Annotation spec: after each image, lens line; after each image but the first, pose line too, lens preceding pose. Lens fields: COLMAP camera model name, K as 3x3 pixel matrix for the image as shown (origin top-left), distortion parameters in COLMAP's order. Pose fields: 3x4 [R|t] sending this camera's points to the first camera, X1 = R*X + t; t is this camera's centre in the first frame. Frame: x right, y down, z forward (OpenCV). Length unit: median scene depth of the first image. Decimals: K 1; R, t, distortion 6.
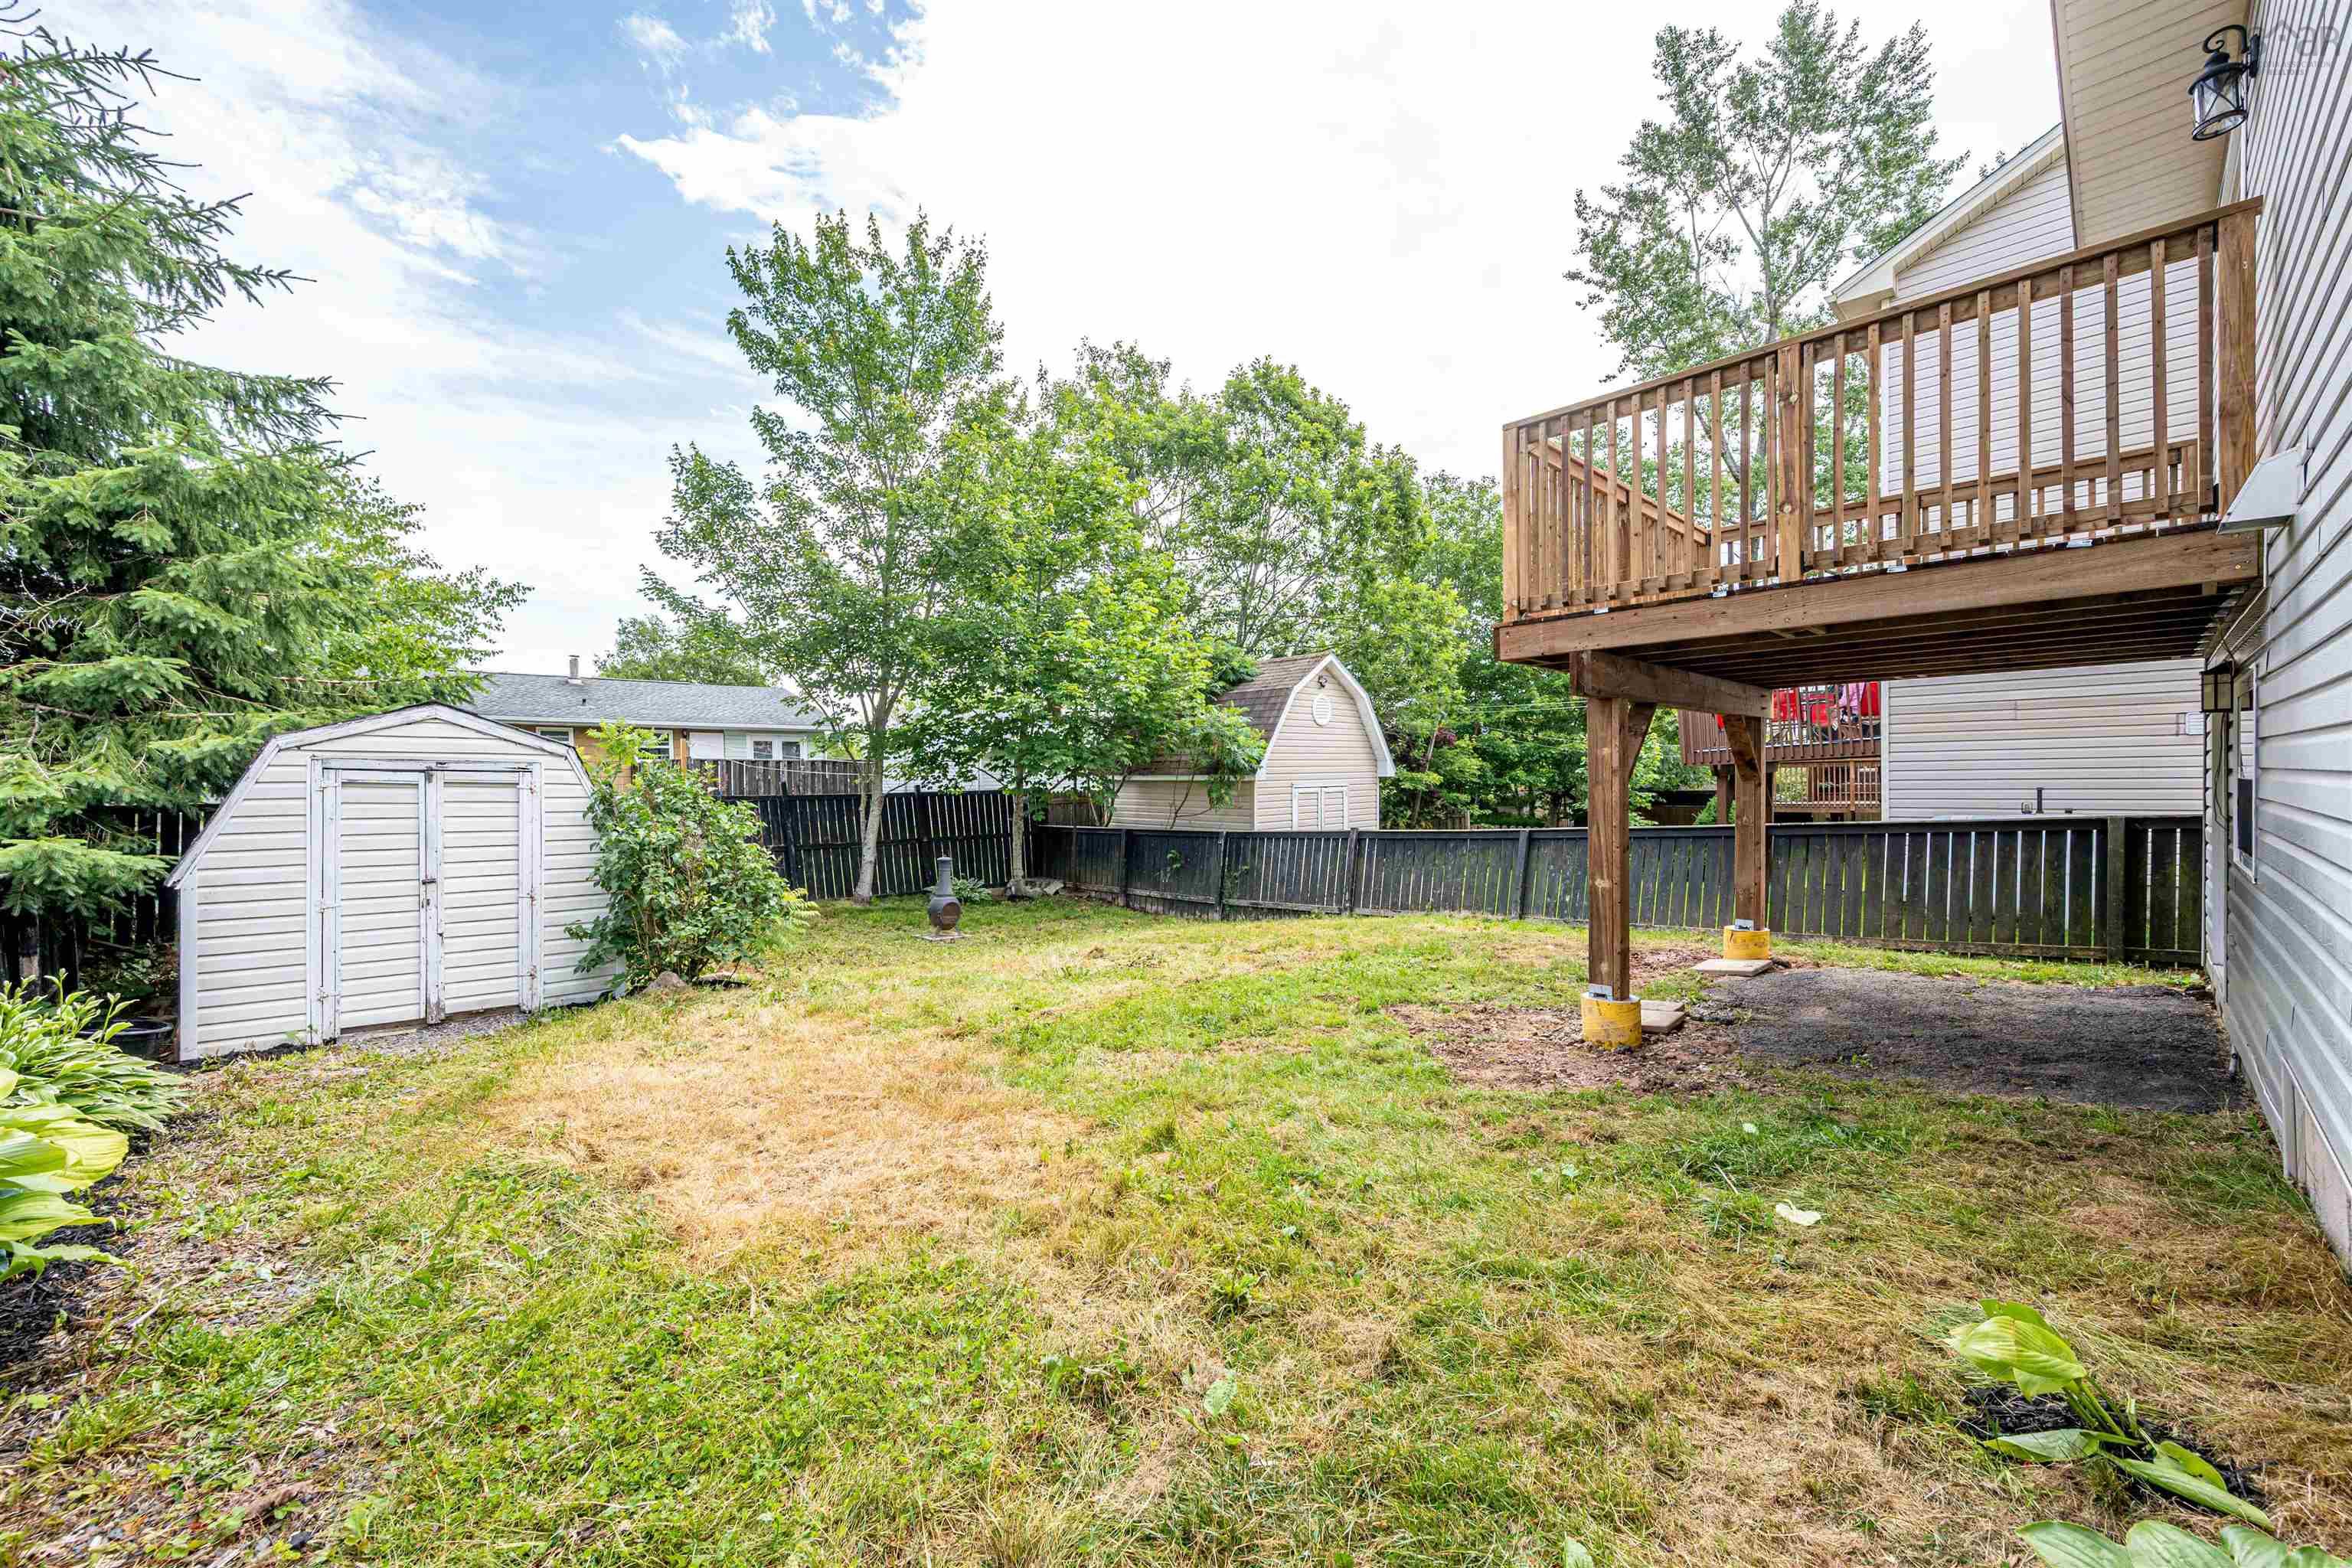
lens RADIAL K [[918.7, 0, 1183.2], [0, 918.7, 795.7], [0, 0, 1]] dist [0.000965, 0.000112]
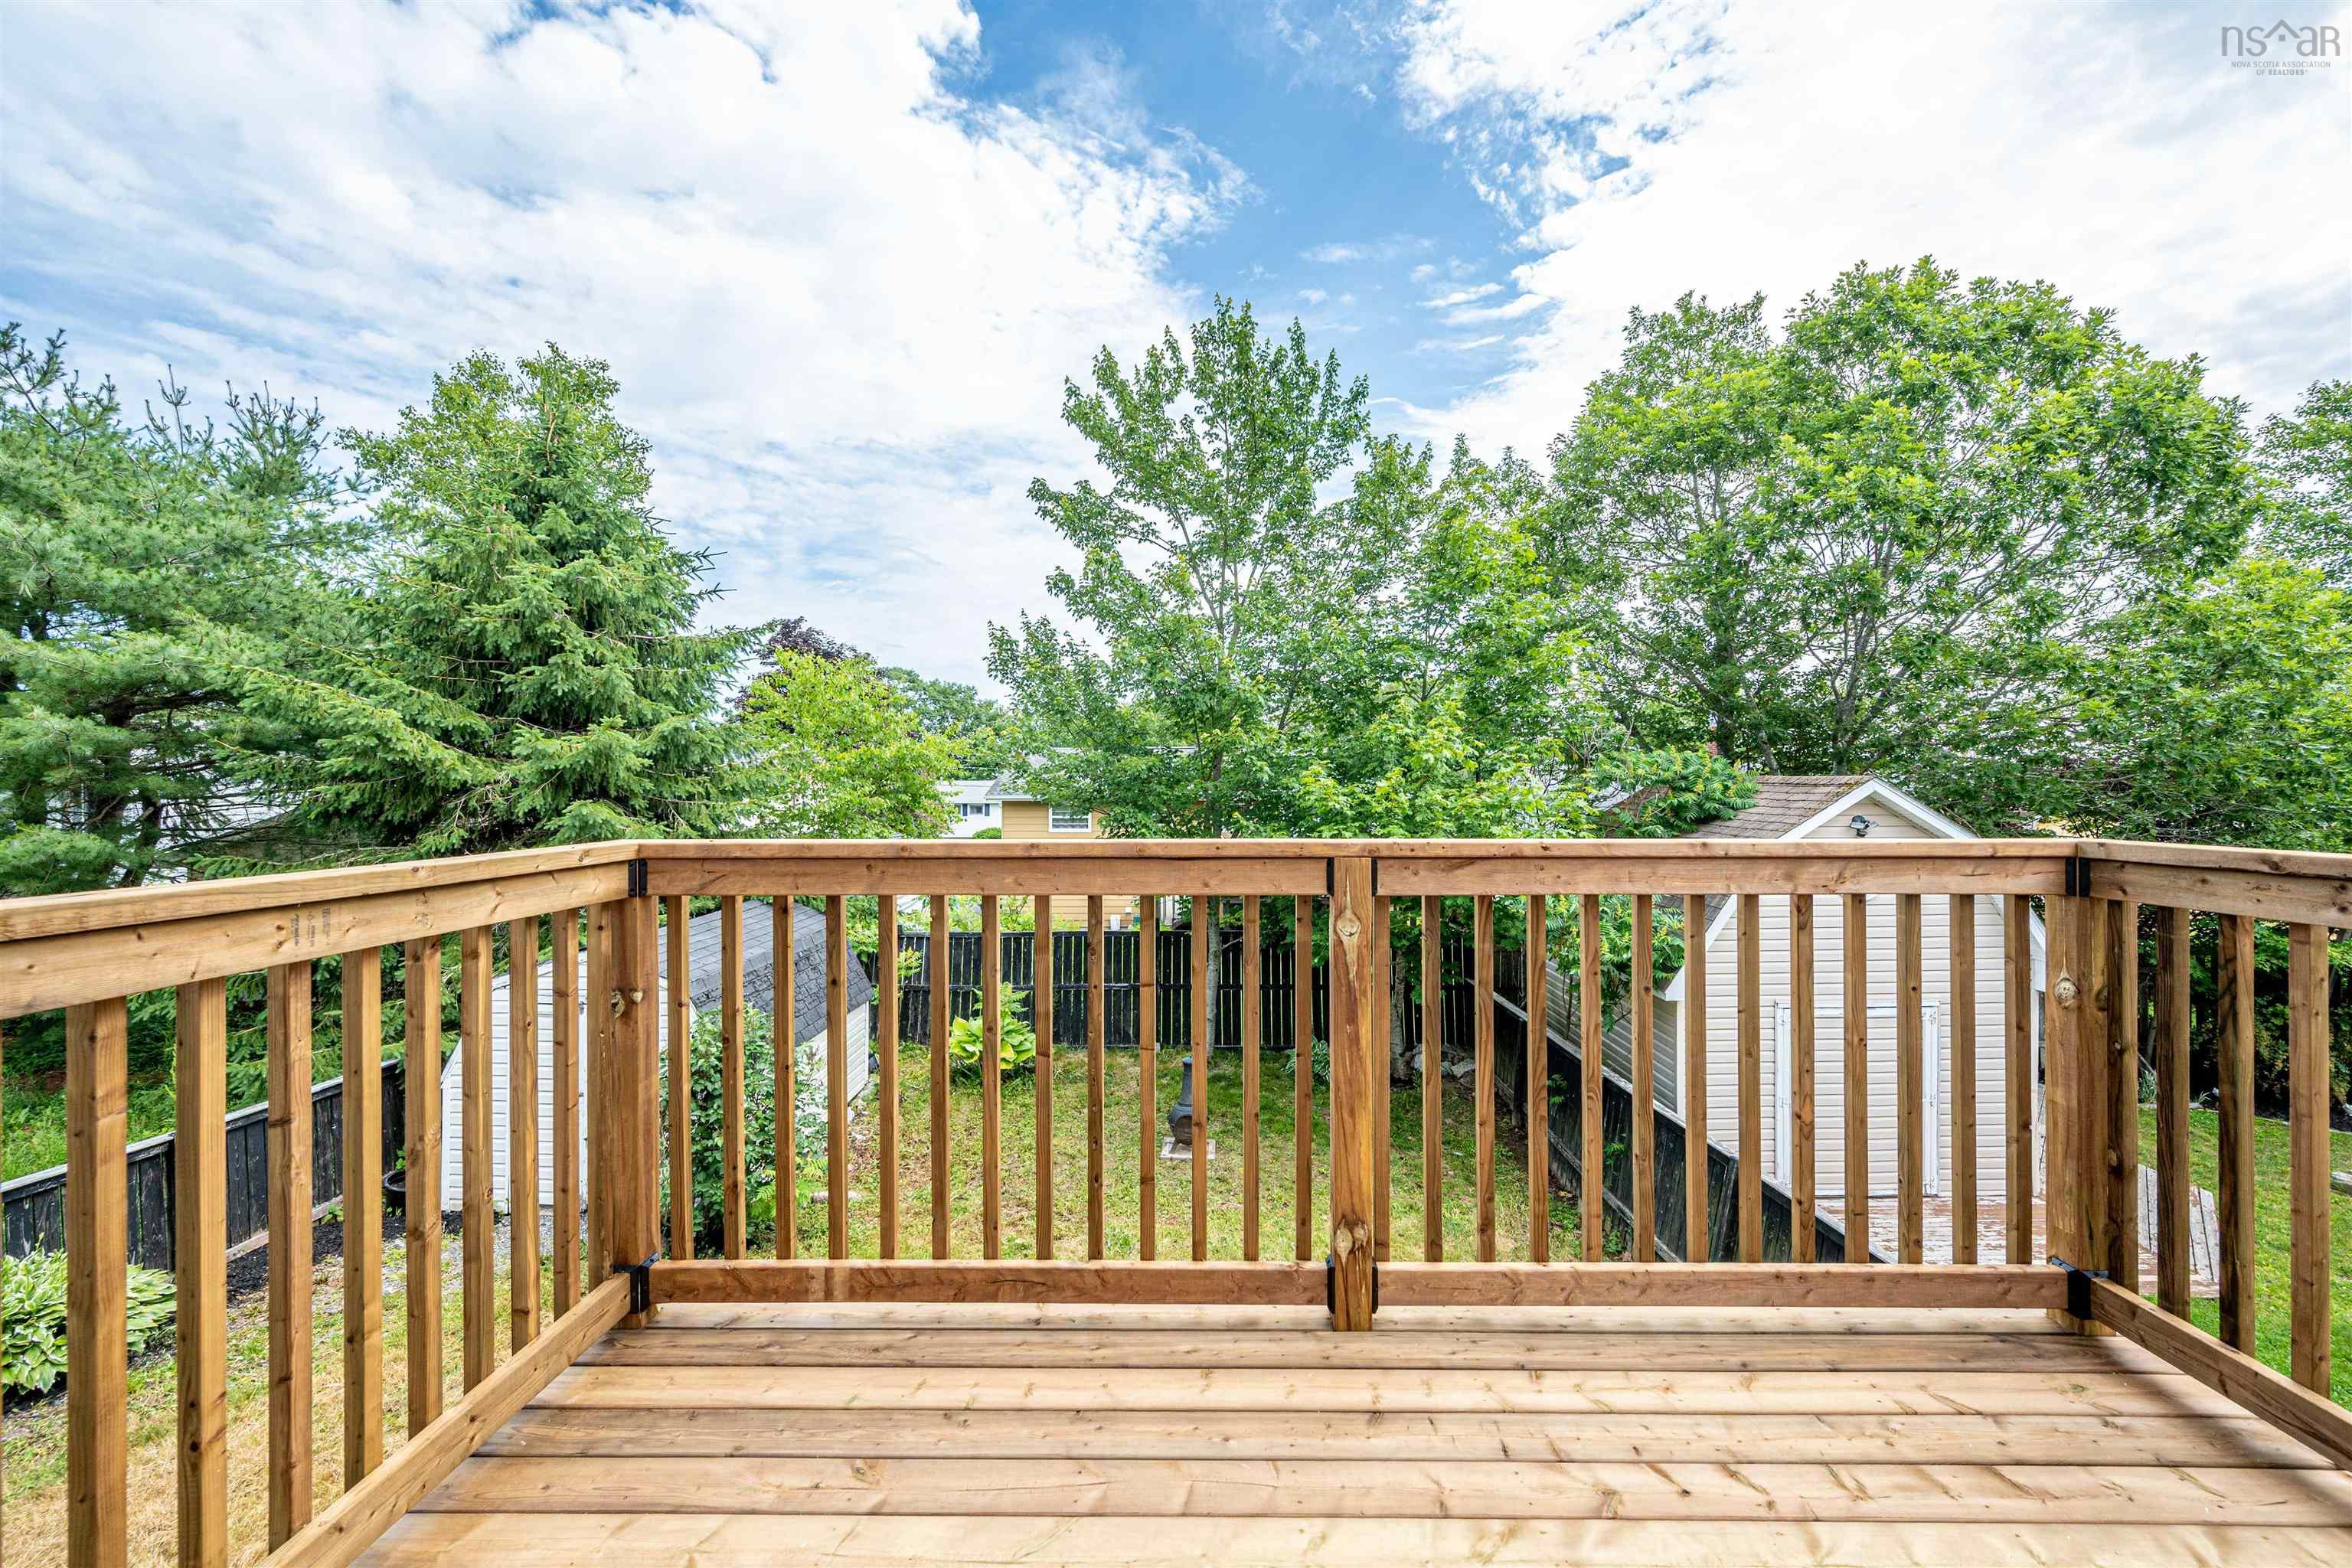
lens RADIAL K [[941.6, 0, 1202.7], [0, 941.6, 795.2], [0, 0, 1]] dist [-0.001246, -0.000493]
pose [[0.714061, 0.022682, -0.699716, 0.304925], [-0.019982, 0.999728, 0.012016, -0.161429], [0.699798, 0.005401, 0.714320, 0.325633]]
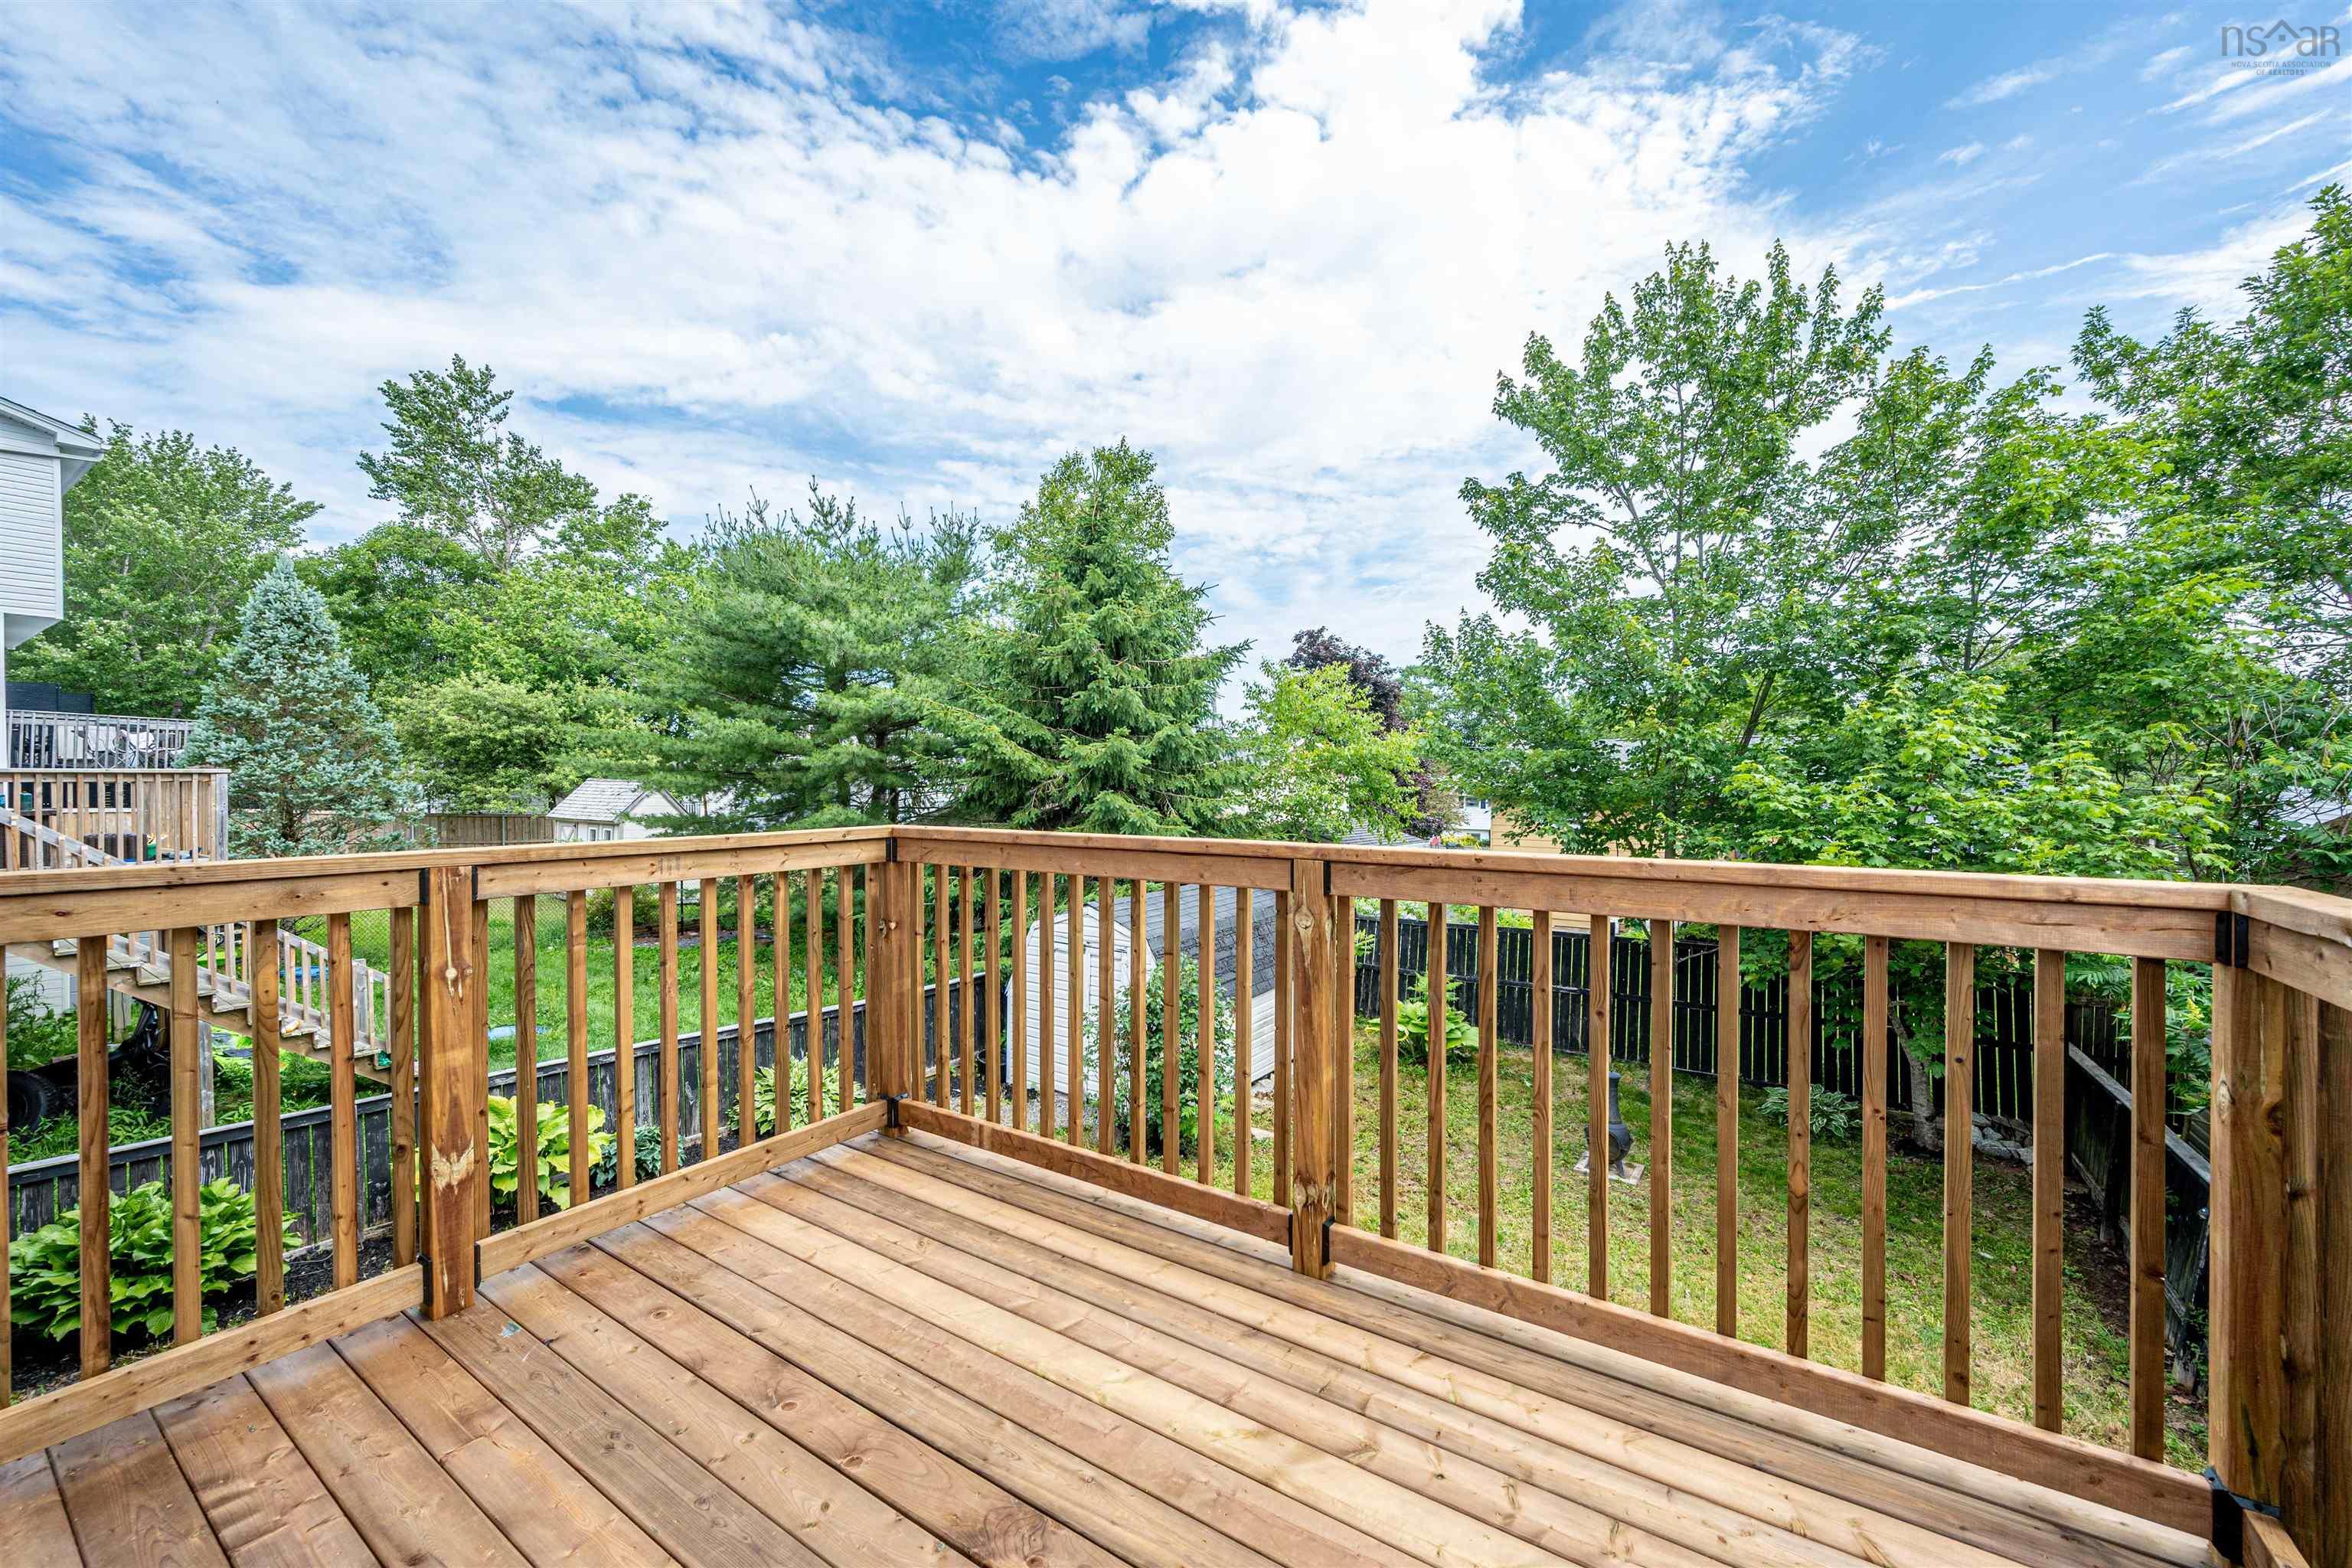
lens RADIAL K [[918.7, 0, 1183.2], [0, 918.7, 795.7], [0, 0, 1]] dist [0.000965, 0.000112]
pose [[0.213452, 0.036099, -0.976286, 0.374577], [-0.018079, 0.999292, 0.032997, -0.166911], [0.976786, 0.010607, 0.213954, 0.391996]]
